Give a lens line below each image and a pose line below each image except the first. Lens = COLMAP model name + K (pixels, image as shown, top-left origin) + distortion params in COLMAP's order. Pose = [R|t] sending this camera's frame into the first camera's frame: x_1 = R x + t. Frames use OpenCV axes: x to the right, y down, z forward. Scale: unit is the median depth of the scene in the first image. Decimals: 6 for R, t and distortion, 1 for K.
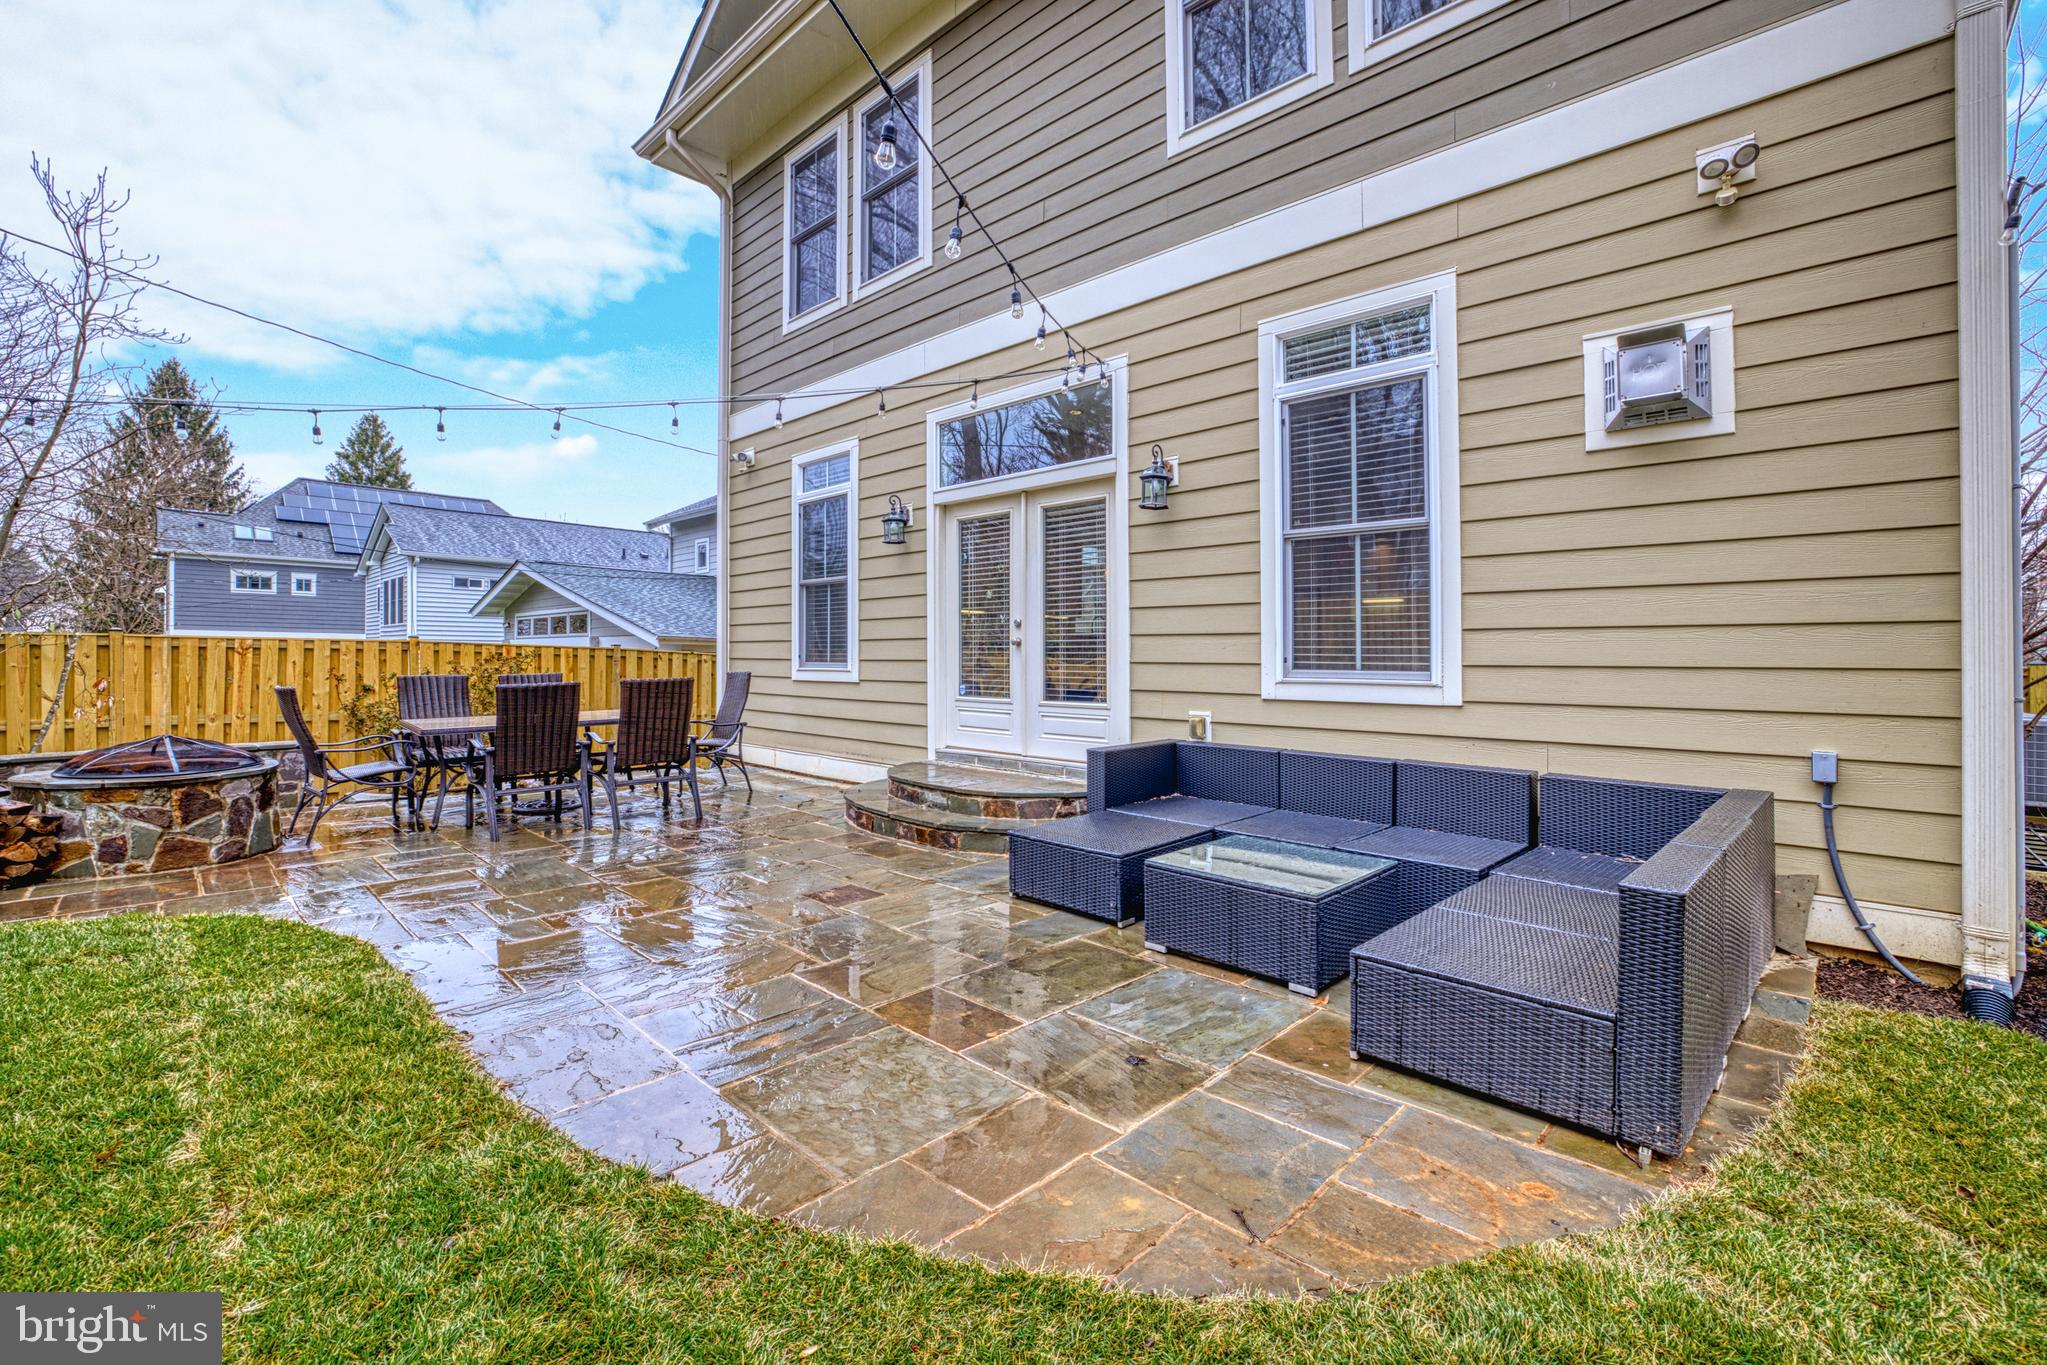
lens RADIAL K [[907.2, 0, 987.1], [0, 907.2, 653.2], [0, 0, 1]] dist [-0.038337, 0.004132]
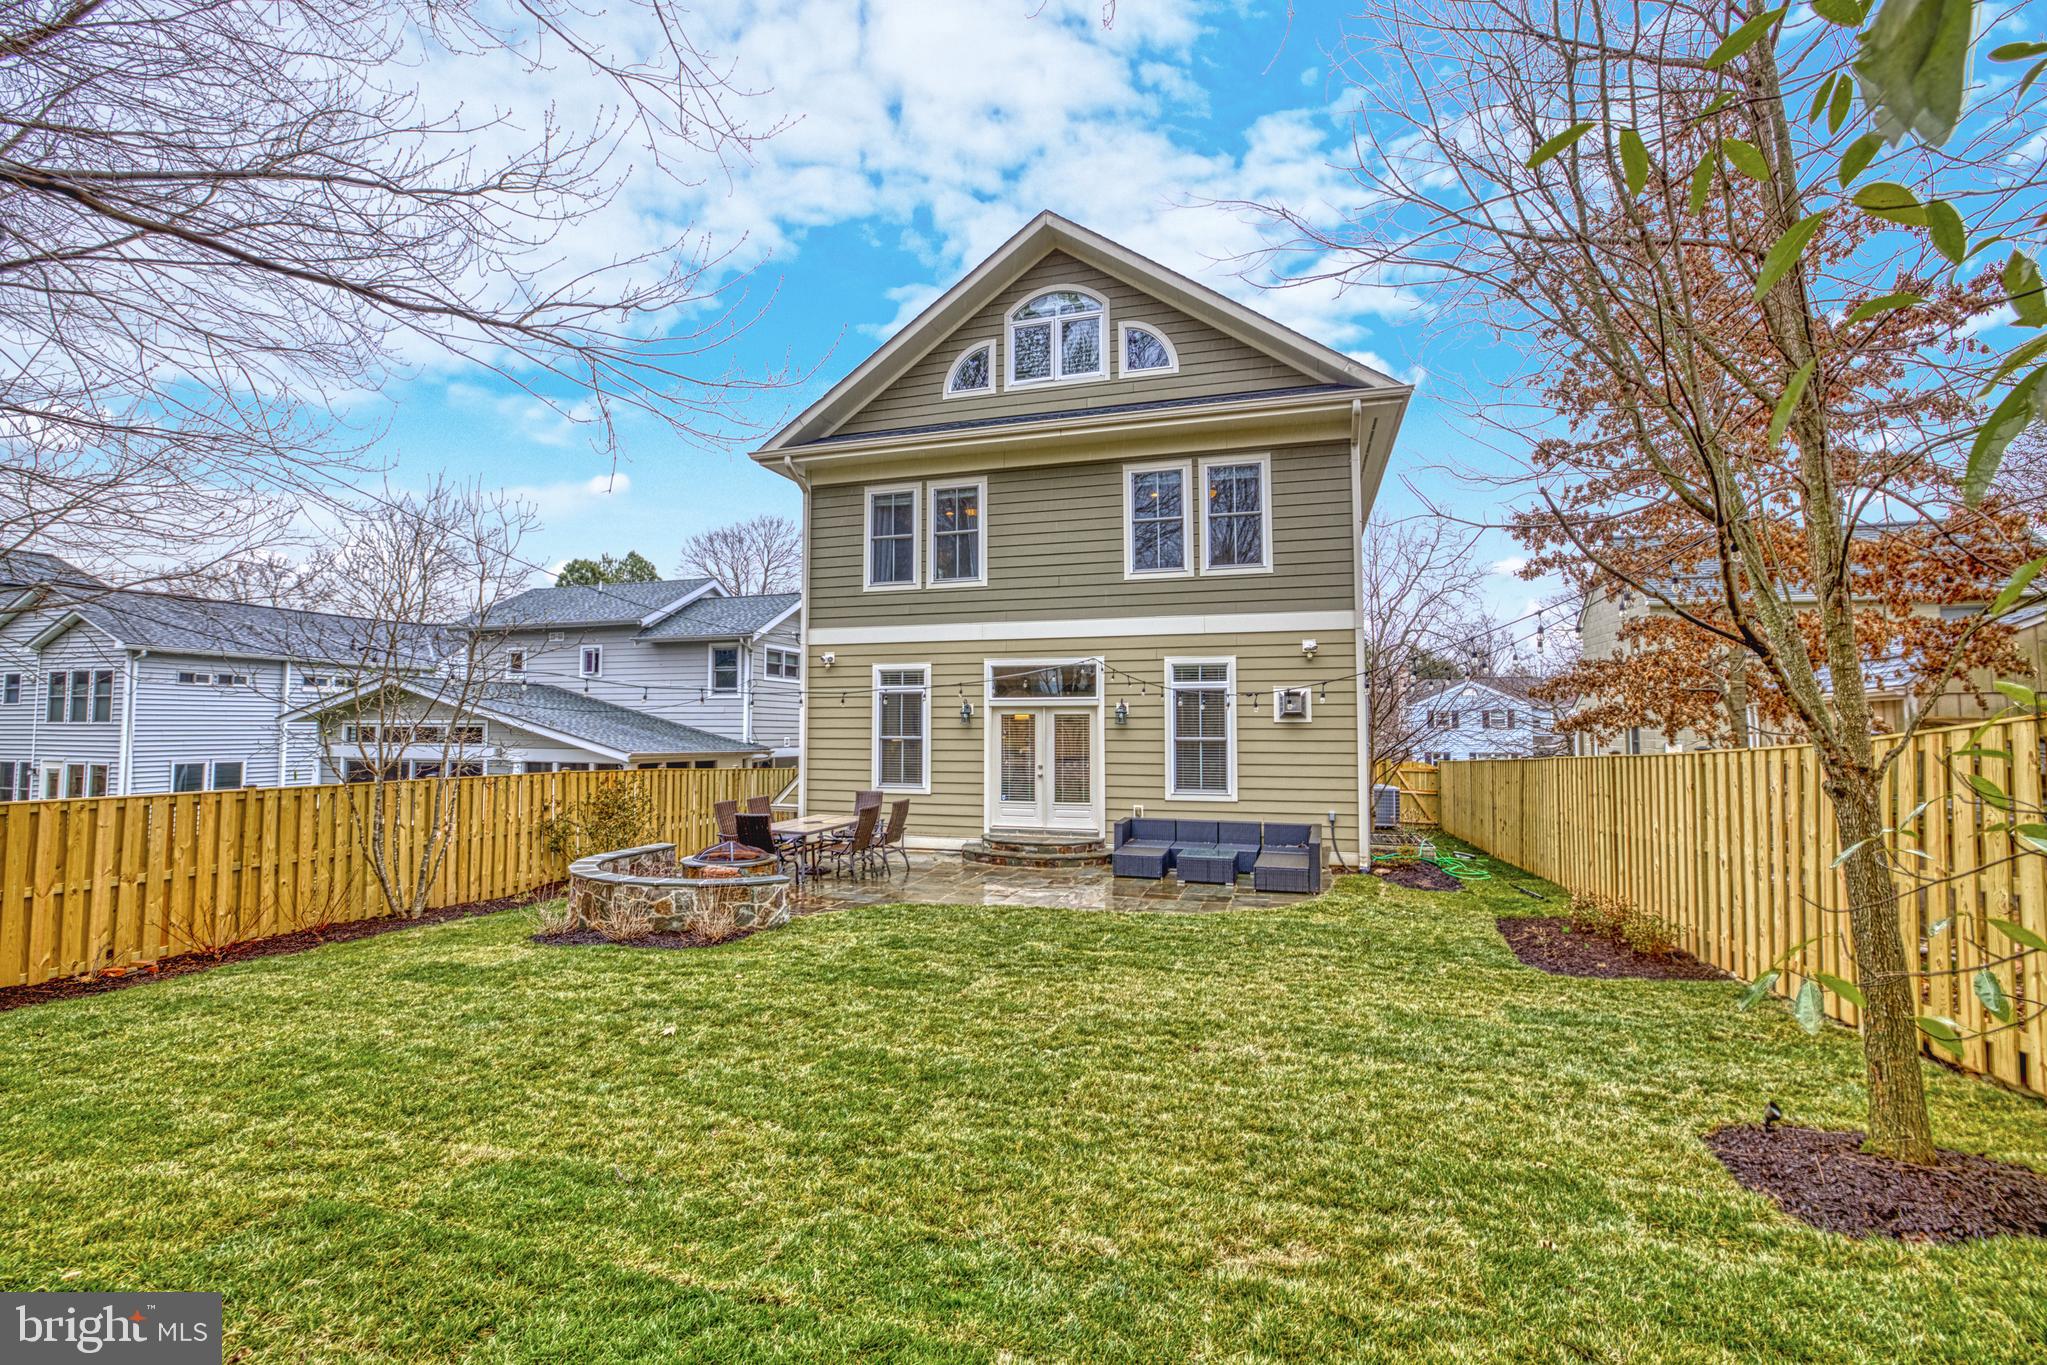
lens RADIAL K [[907.2, 0, 1062.3], [0, 907.2, 659.0], [0, 0, 1]] dist [-0.038337, 0.004132]
pose [[0.861471, 0.037840, 0.506395, -1.173780], [-0.001748, 0.997435, -0.071559, -0.153308], [-0.507803, 0.060761, 0.859327, -1.028829]]
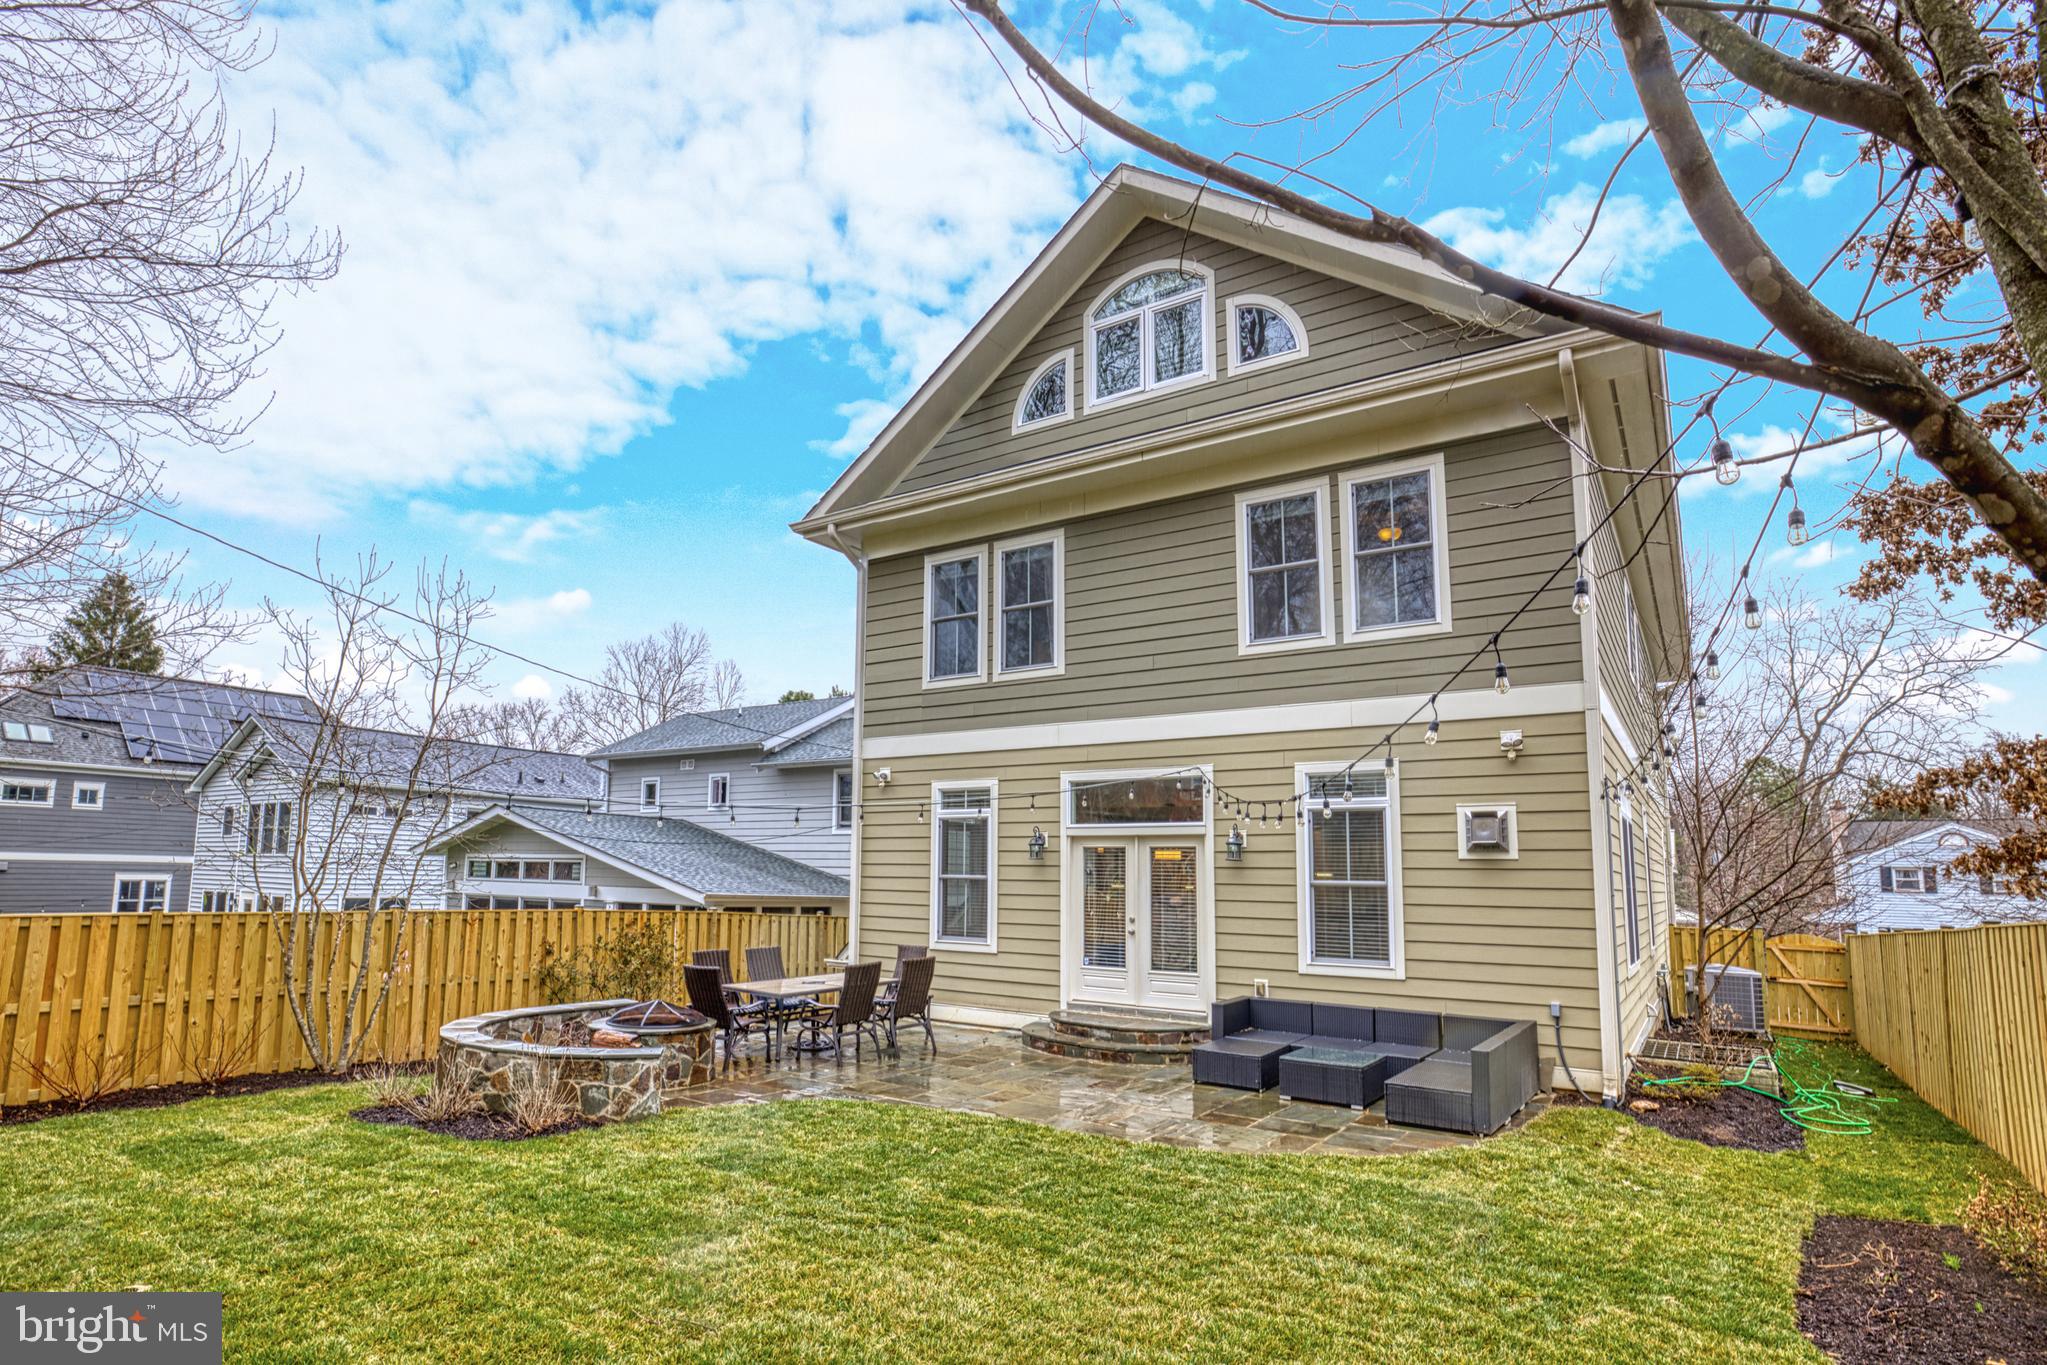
lens RADIAL K [[1059.9, 0, 1050.3], [0, 1059.9, 750.9], [0, 0, 1]] dist [-0.032875, 0.011043]
pose [[0.975107, 0.043047, 0.217515, -0.583441], [-0.017721, 0.992966, -0.117070, -0.119483], [-0.221024, 0.110301, 0.969011, -0.872664]]
